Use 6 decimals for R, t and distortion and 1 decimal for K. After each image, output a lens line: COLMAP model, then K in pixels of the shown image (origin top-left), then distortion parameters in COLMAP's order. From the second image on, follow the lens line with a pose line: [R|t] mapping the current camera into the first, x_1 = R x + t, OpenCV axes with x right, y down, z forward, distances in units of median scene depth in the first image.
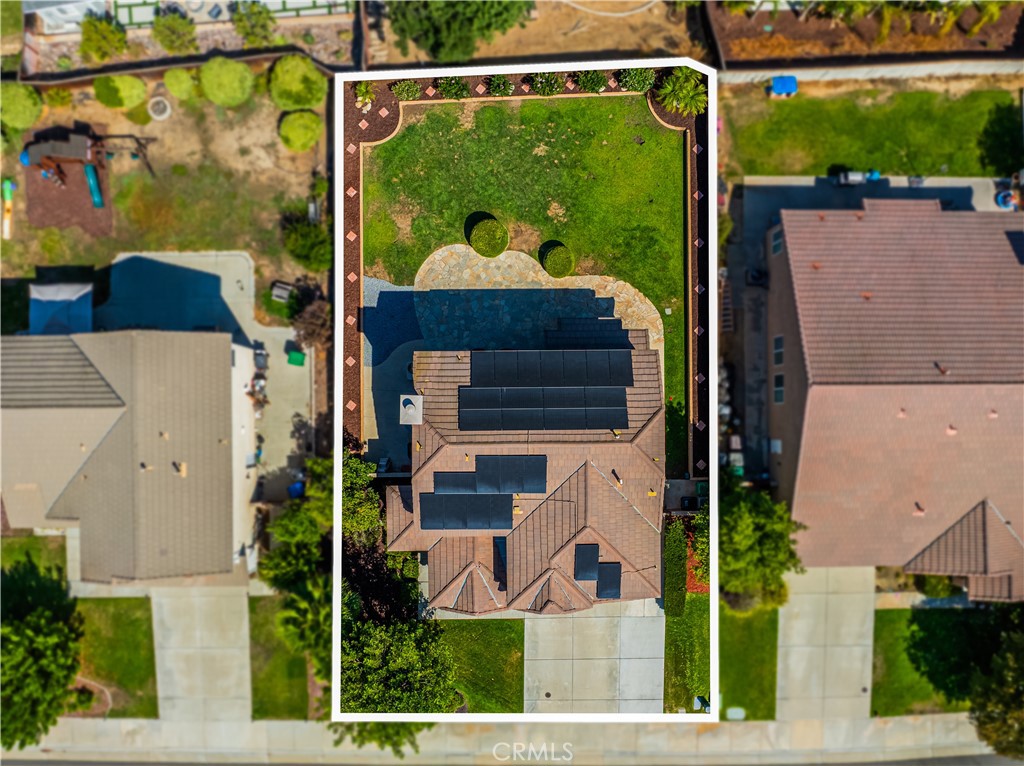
lens RADIAL K [[844.7, 0, 514.1], [0, 844.7, 414.0], [0, 0, 1]] dist [-0.002467, -0.074293]
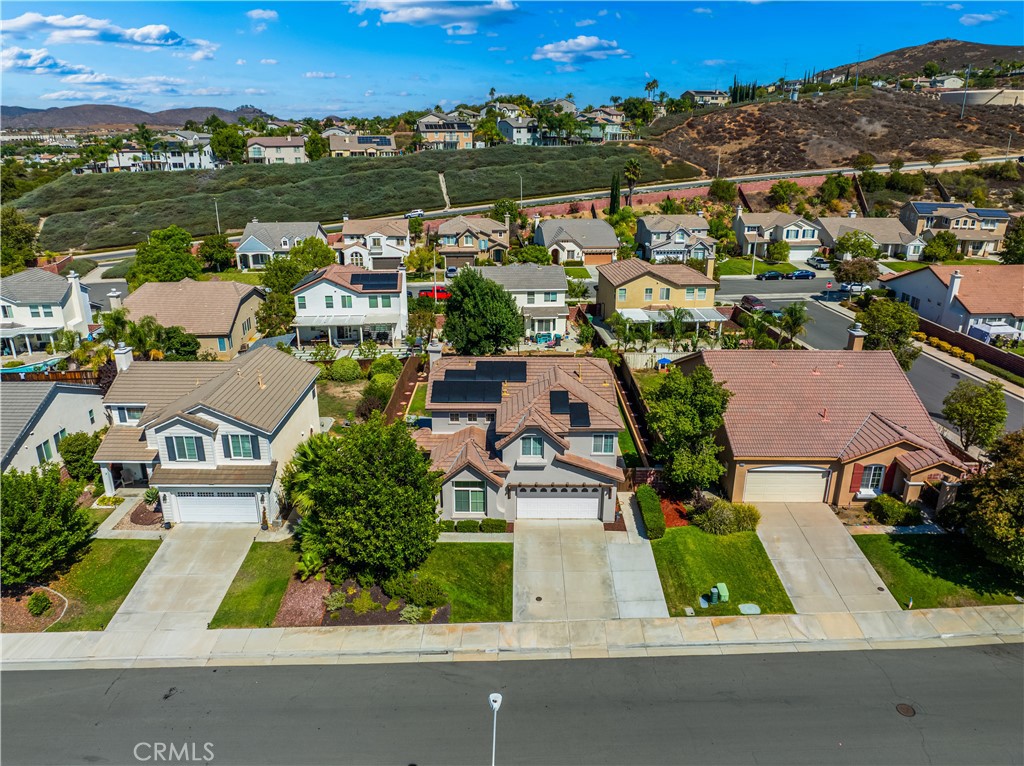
lens RADIAL K [[726.2, 0, 507.7], [0, 726.2, 382.2], [0, 0, 1]] dist [-0.039987, 0.004012]
pose [[0.999568, -0.017752, -0.023445, 0.029114], [-0.016153, 0.334788, -0.942155, 1.003700], [0.024574, 0.942126, 0.334357, 0.514086]]
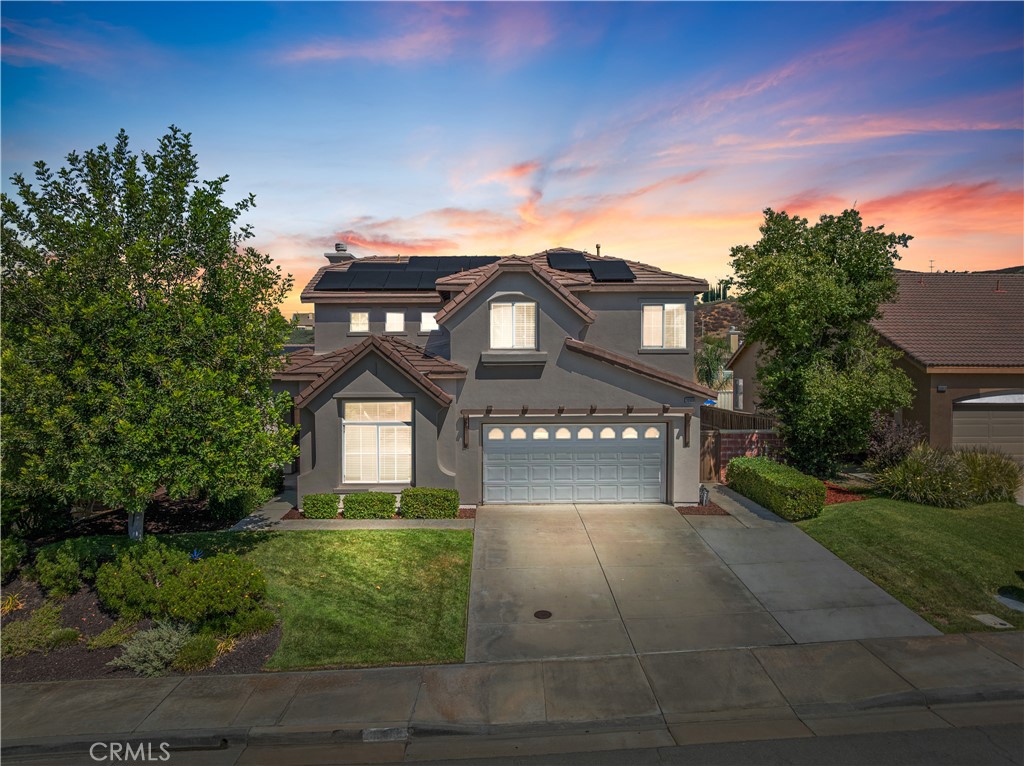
lens RADIAL K [[736.0, 0, 512.0], [0, 736.0, 383.0], [0, 0, 1]] dist [-0.036862, -0.000055]
pose [[0.999351, -0.027759, 0.022967, 0.024580], [0.023664, 0.025062, -0.999406, 0.611663], [0.027166, 0.999300, 0.025703, 0.908662]]
